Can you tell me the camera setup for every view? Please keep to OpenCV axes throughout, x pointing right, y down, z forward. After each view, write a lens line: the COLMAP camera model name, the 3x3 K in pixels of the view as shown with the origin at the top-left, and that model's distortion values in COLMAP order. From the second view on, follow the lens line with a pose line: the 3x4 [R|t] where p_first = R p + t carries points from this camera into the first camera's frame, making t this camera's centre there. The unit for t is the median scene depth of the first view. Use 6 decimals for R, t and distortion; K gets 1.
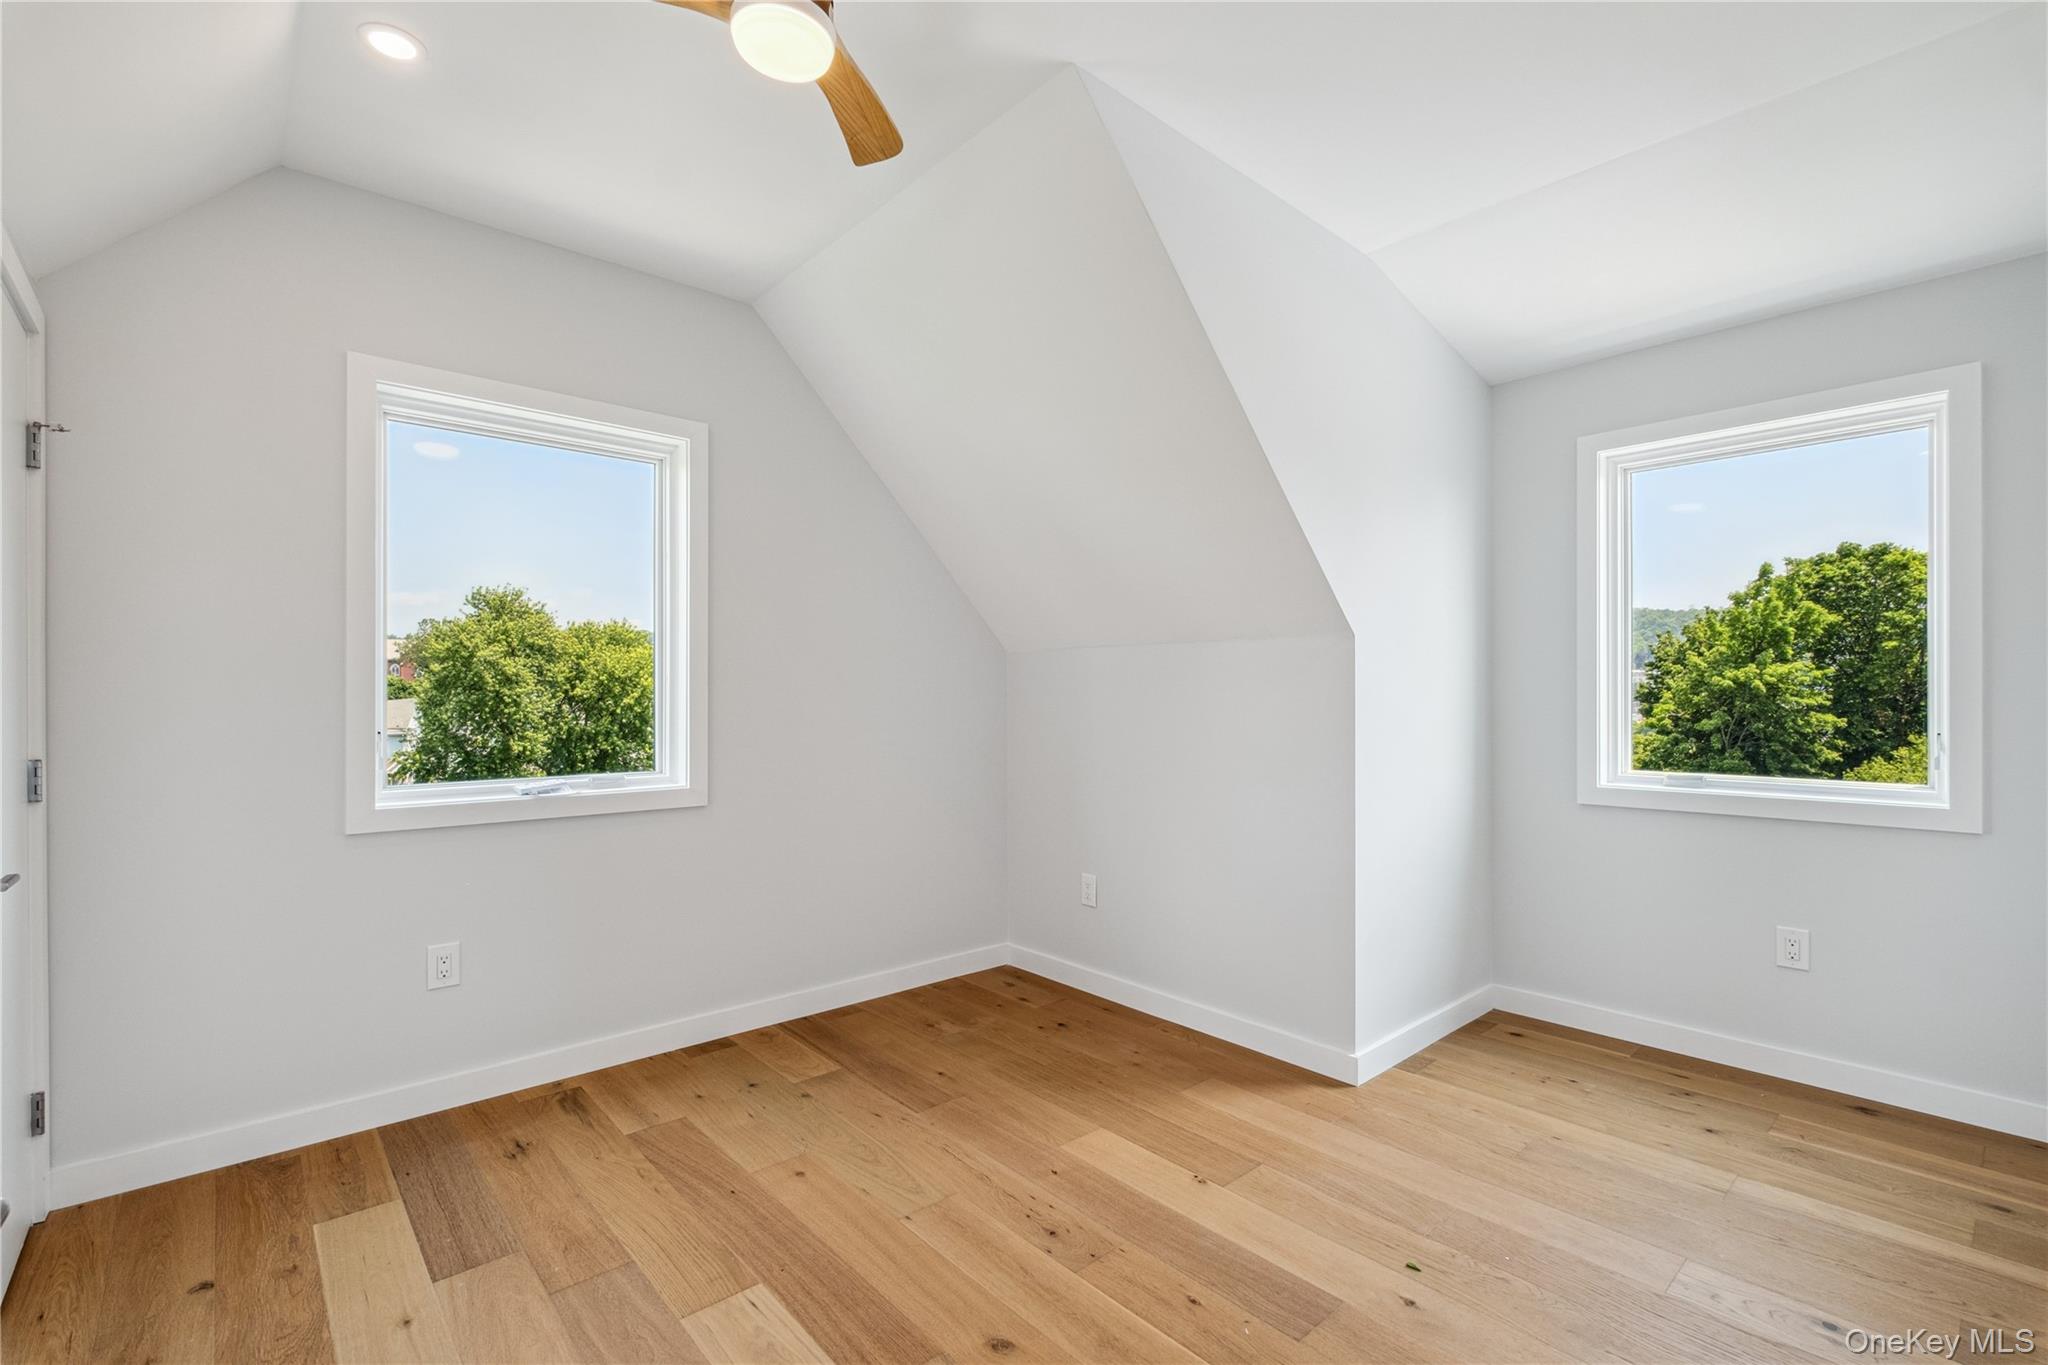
lens RADIAL K [[904.6, 0, 1030.4], [0, 904.6, 697.9], [0, 0, 1]] dist [0.000222, -0.000862]
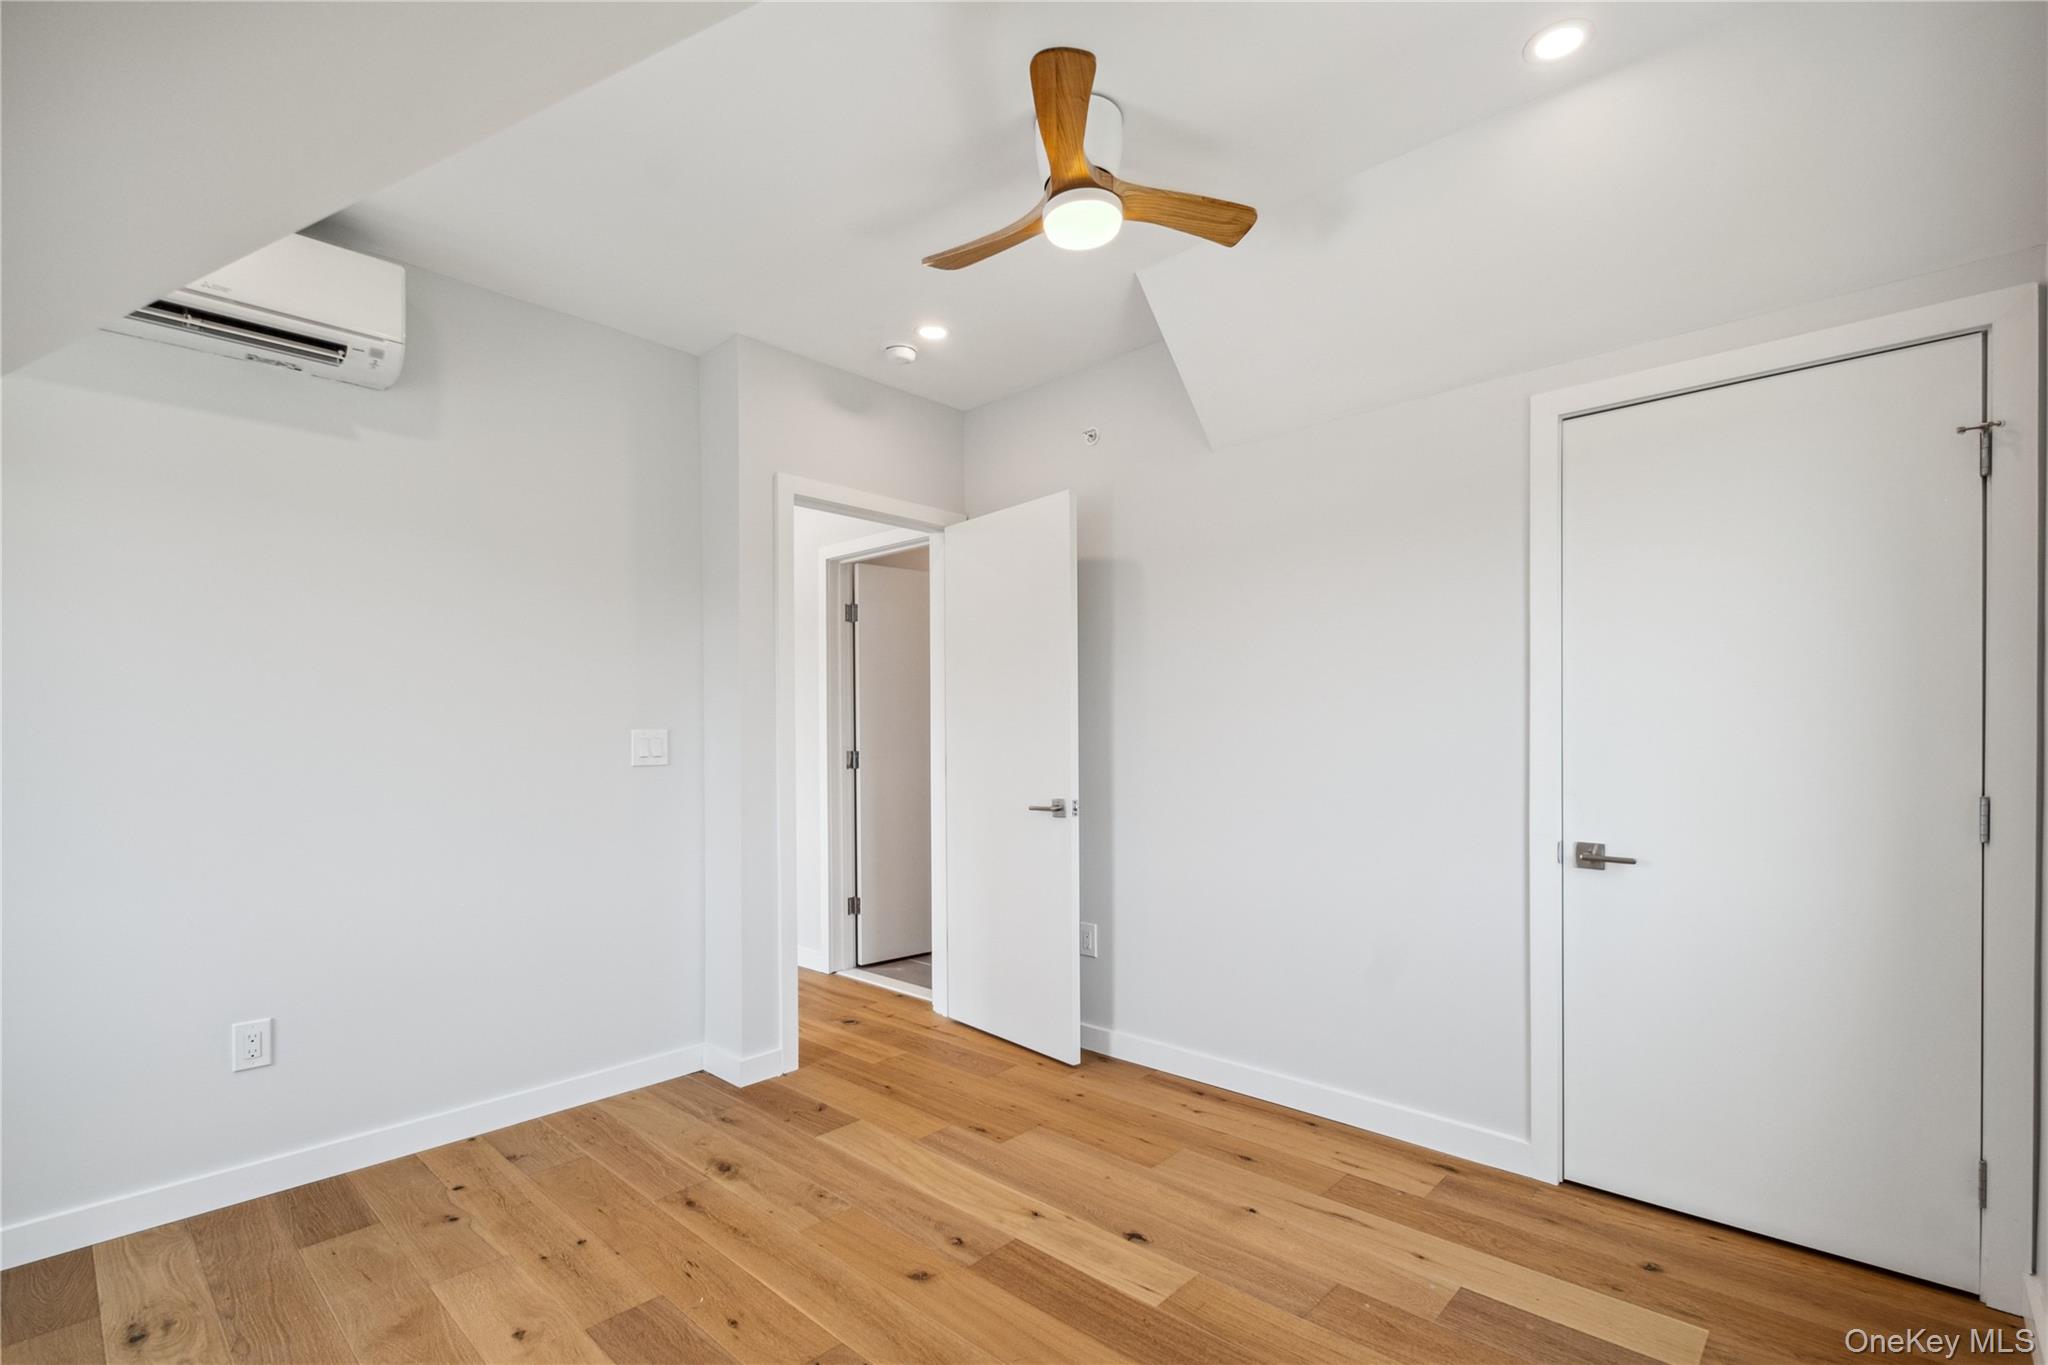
lens RADIAL K [[937.6, 0, 1021.8], [0, 937.6, 726.4], [0, 0, 1]] dist [-0.001691, -0.000825]
pose [[-0.995806, 0.011060, -0.090814, -0.040415], [0.011521, 0.999923, -0.004559, -0.006737], [0.090757, -0.005586, -0.995857, 1.452542]]
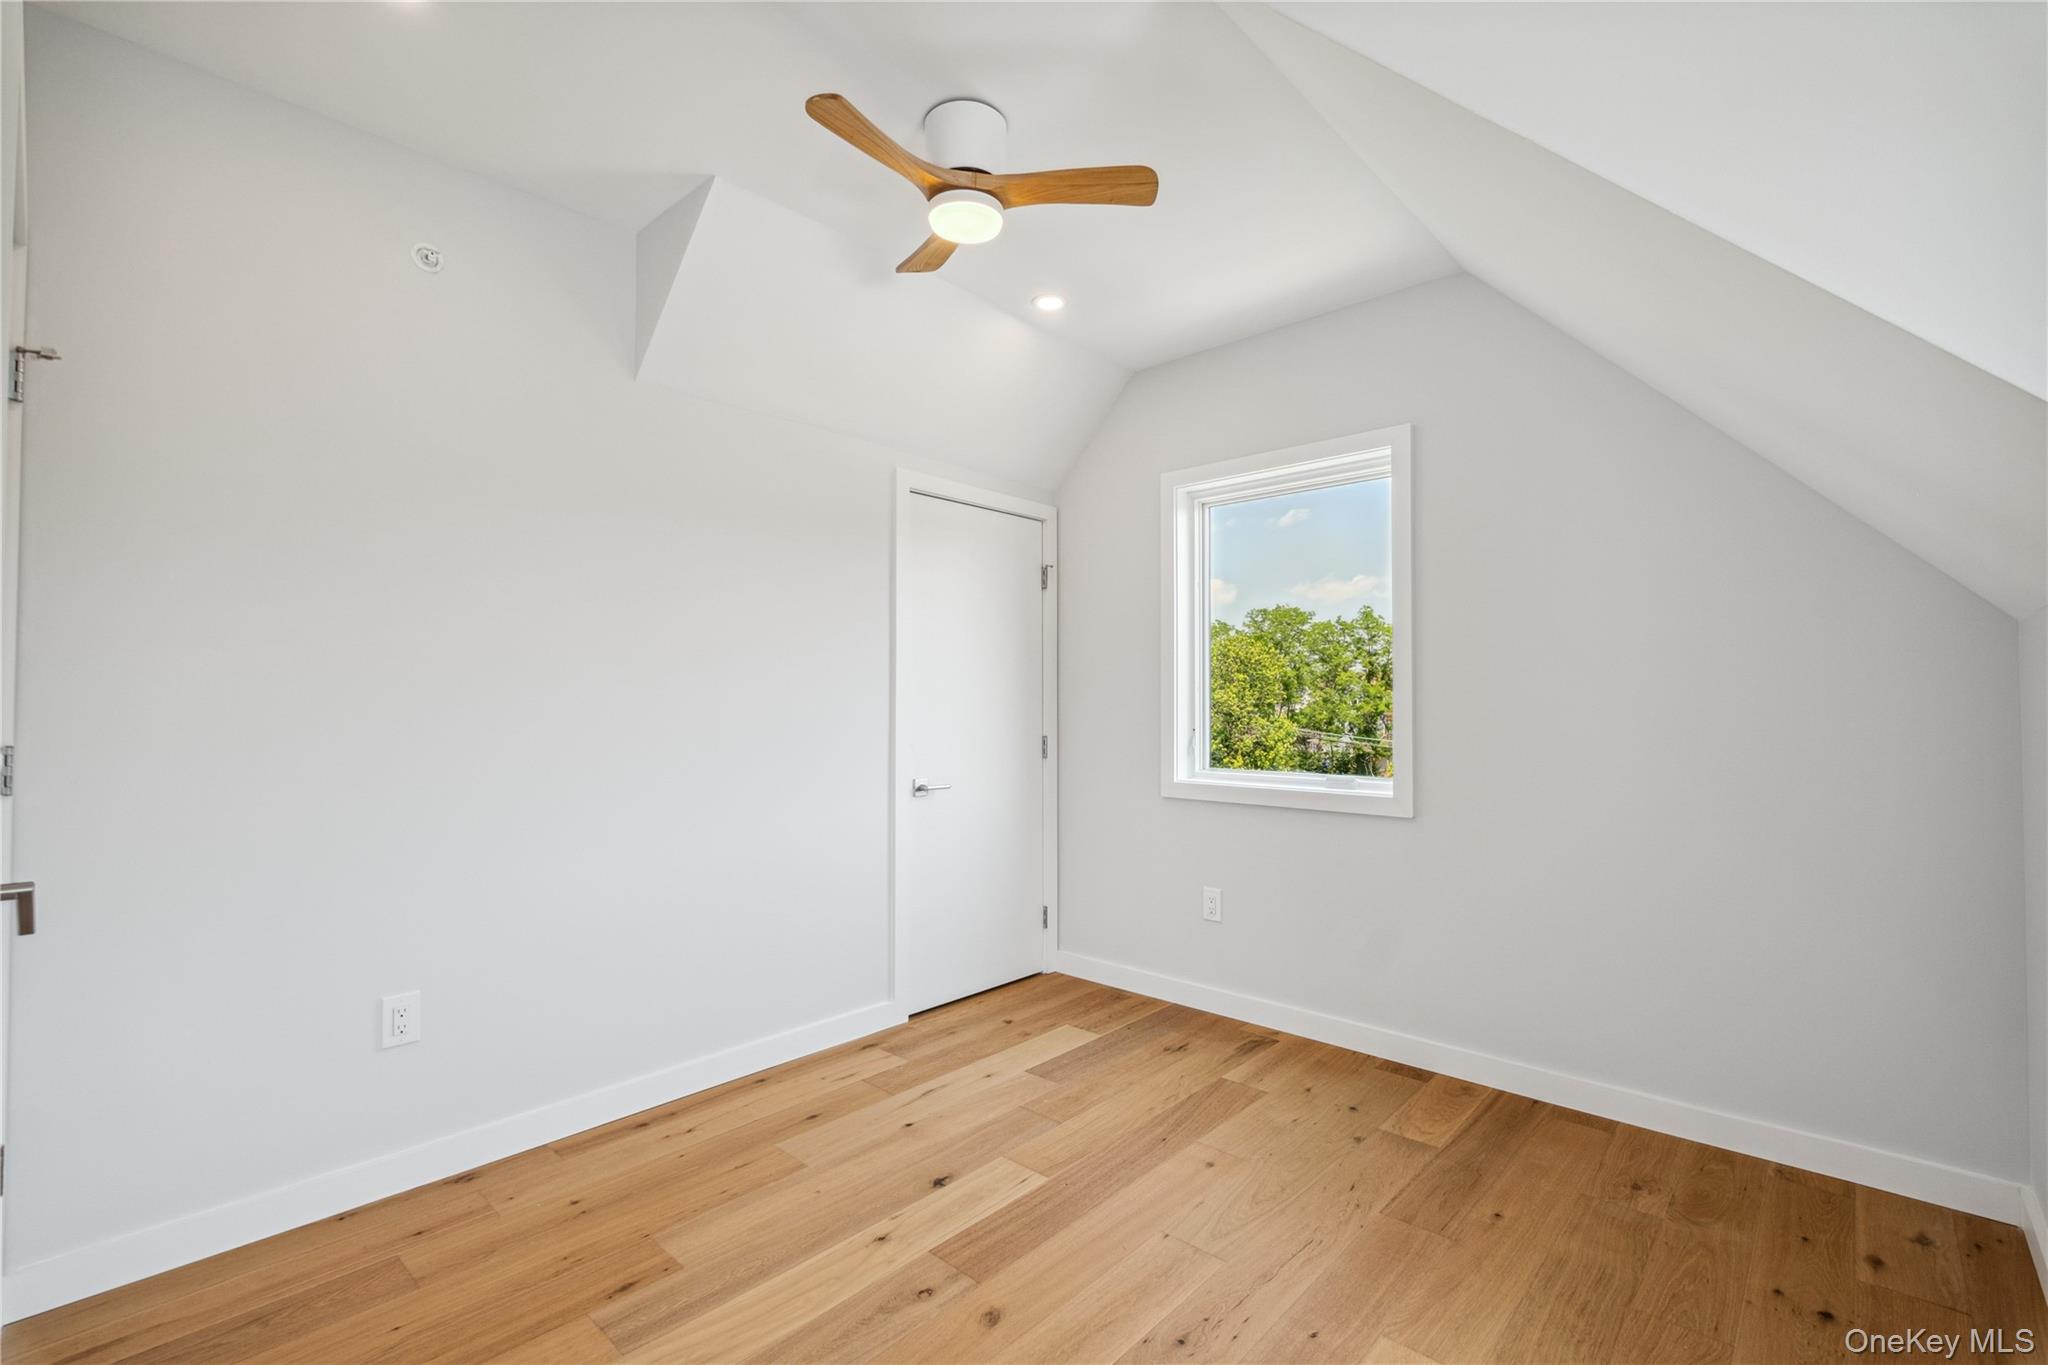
lens RADIAL K [[904.6, 0, 1030.4], [0, 904.6, 697.9], [0, 0, 1]] dist [0.000222, -0.000862]
pose [[0.102719, -0.000609, -0.994710, 0.667175], [-0.000696, 1.000000, -0.000684, -0.010965], [0.994710, 0.000762, 0.102719, 0.599160]]
